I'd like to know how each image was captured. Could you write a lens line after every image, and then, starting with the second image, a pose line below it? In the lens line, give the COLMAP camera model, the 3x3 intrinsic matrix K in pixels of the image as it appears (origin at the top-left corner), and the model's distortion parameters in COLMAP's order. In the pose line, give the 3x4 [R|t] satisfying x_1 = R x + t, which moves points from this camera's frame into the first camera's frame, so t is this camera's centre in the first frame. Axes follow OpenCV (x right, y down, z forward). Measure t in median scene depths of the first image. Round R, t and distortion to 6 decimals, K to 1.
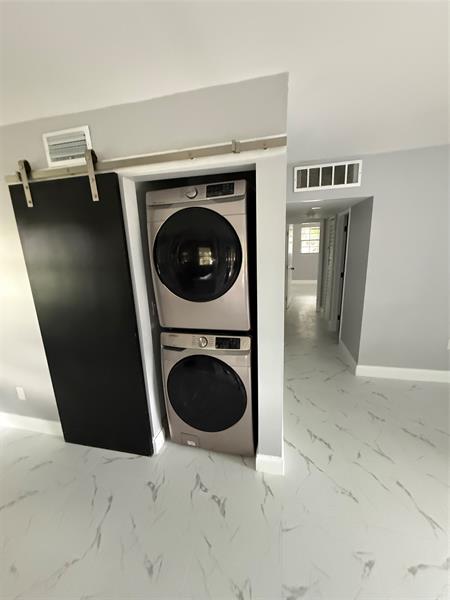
lens RADIAL K [[239.5, 0, 224.2], [0, 239.5, 296.1], [0, 0, 1]] dist [-0.003453, 0.000736]
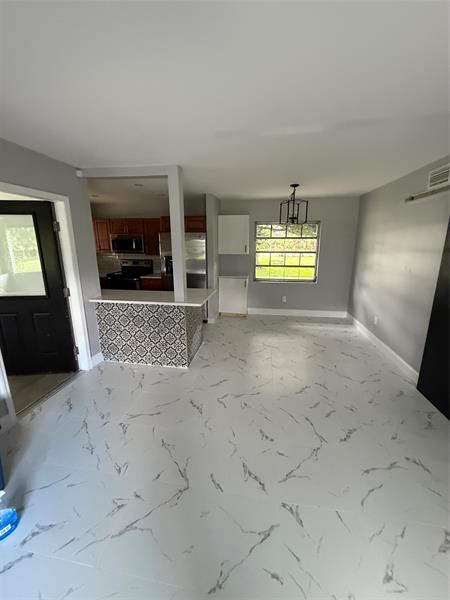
lens RADIAL K [[239.5, 0, 228.5], [0, 239.5, 299.9], [0, 0, 1]] dist [-0.003453, 0.000736]
pose [[0.072188, 0.268359, -0.960610, 0.625577], [-0.218071, 0.944067, 0.247350, 0.049065], [0.973259, 0.191625, 0.126672, -0.273661]]
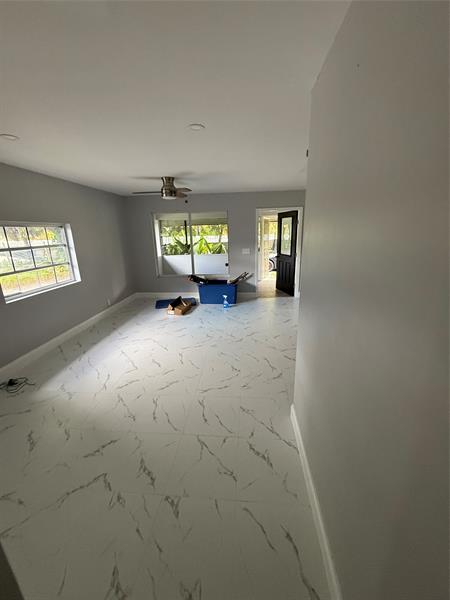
lens RADIAL K [[239.5, 0, 221.9], [0, 239.5, 297.5], [0, 0, 1]] dist [-0.003453, 0.000736]
pose [[-0.989123, 0.098315, -0.109411, 0.454679], [0.035548, 0.881539, 0.470772, -0.269531], [0.142734, 0.461762, -0.875445, 1.170912]]
